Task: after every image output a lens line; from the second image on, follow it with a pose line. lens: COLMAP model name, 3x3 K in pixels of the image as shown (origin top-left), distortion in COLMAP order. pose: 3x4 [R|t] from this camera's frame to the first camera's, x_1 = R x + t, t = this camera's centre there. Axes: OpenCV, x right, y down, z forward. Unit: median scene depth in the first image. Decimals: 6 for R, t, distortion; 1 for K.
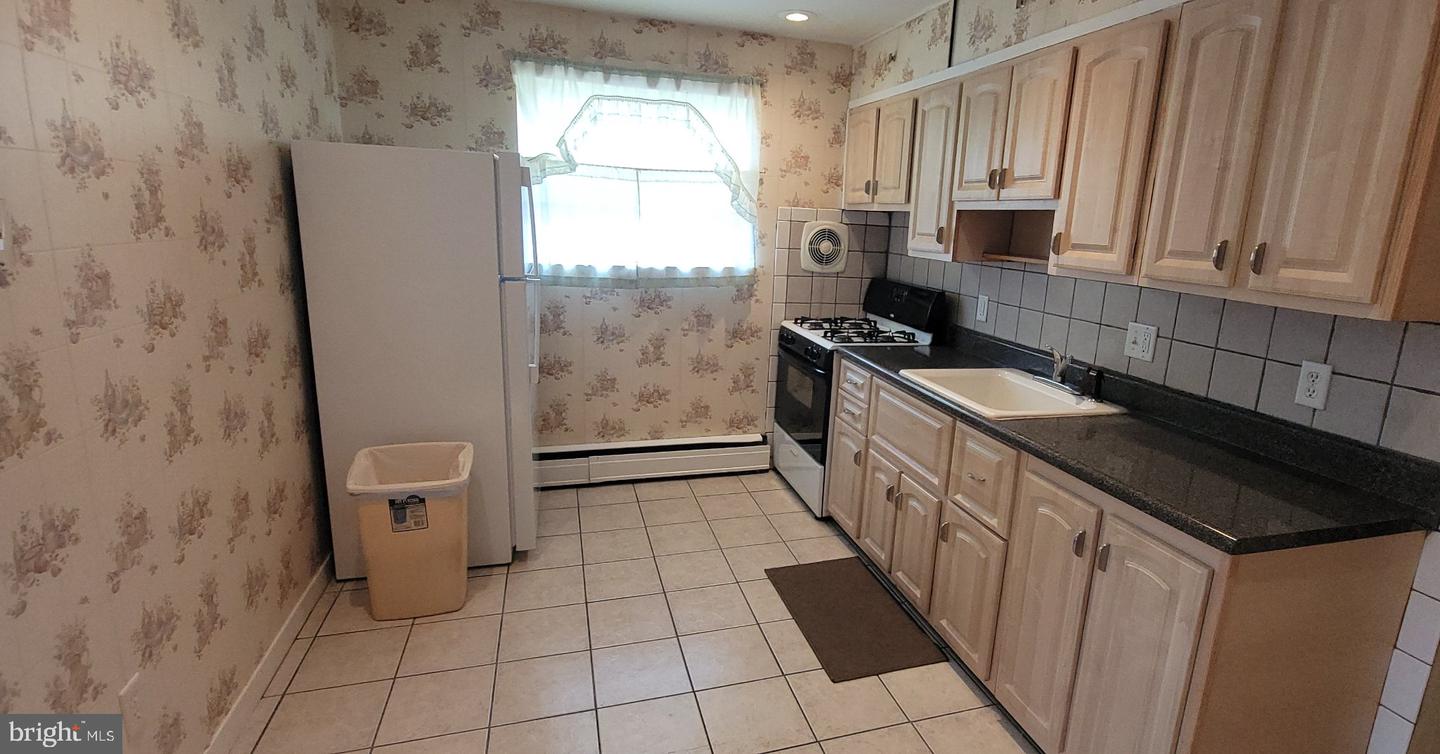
lens RADIAL K [[679.8, 0, 768.7], [0, 679.8, 371.7], [0, 0, 1]] dist [0.001244, 0.000286]
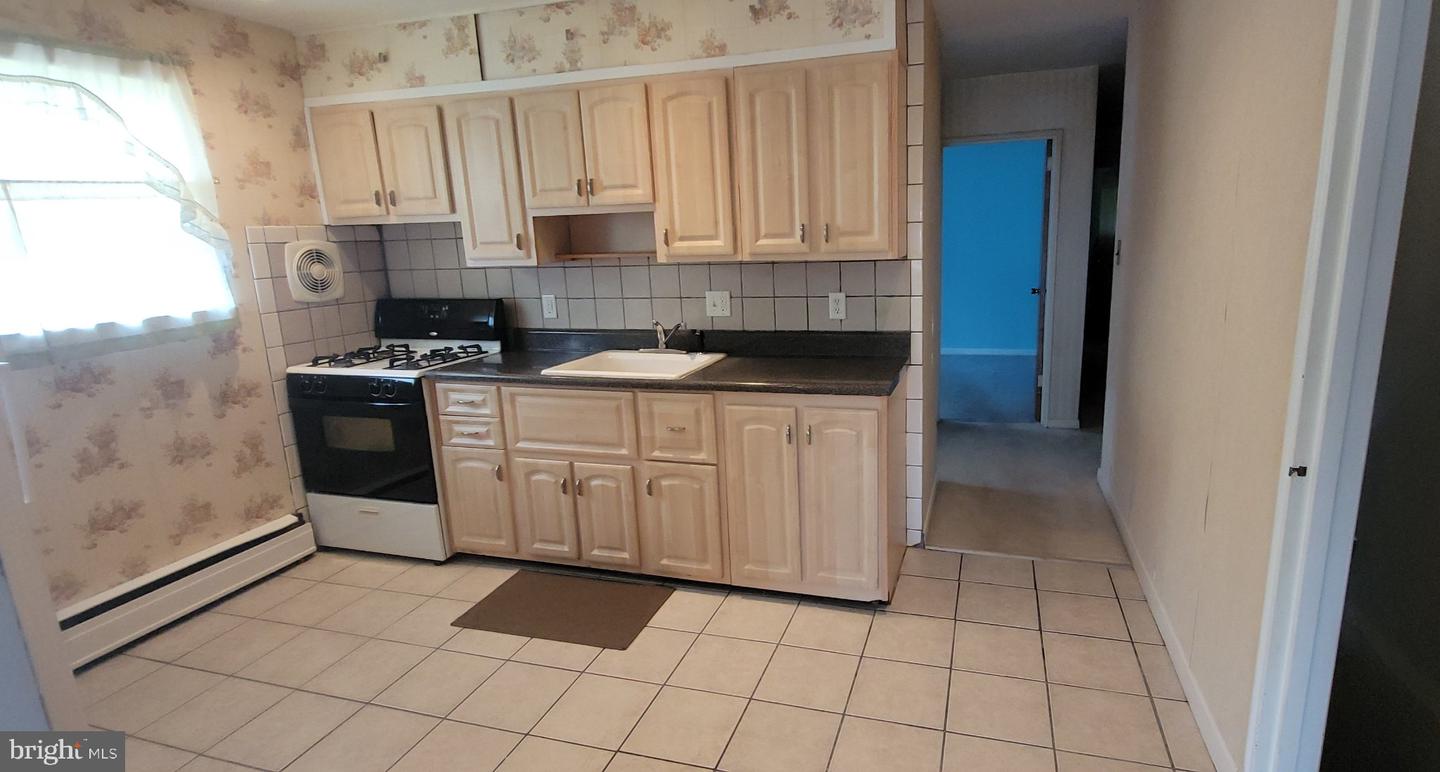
lens RADIAL K [[715.5, 0, 779.2], [0, 715.5, 386.7], [0, 0, 1]] dist [0.005935, 0.000860]
pose [[0.554555, -0.241210, 0.796421, -0.391603], [0.239042, 0.962906, 0.125186, -0.023762], [-0.797075, 0.120956, 0.591643, 0.045752]]
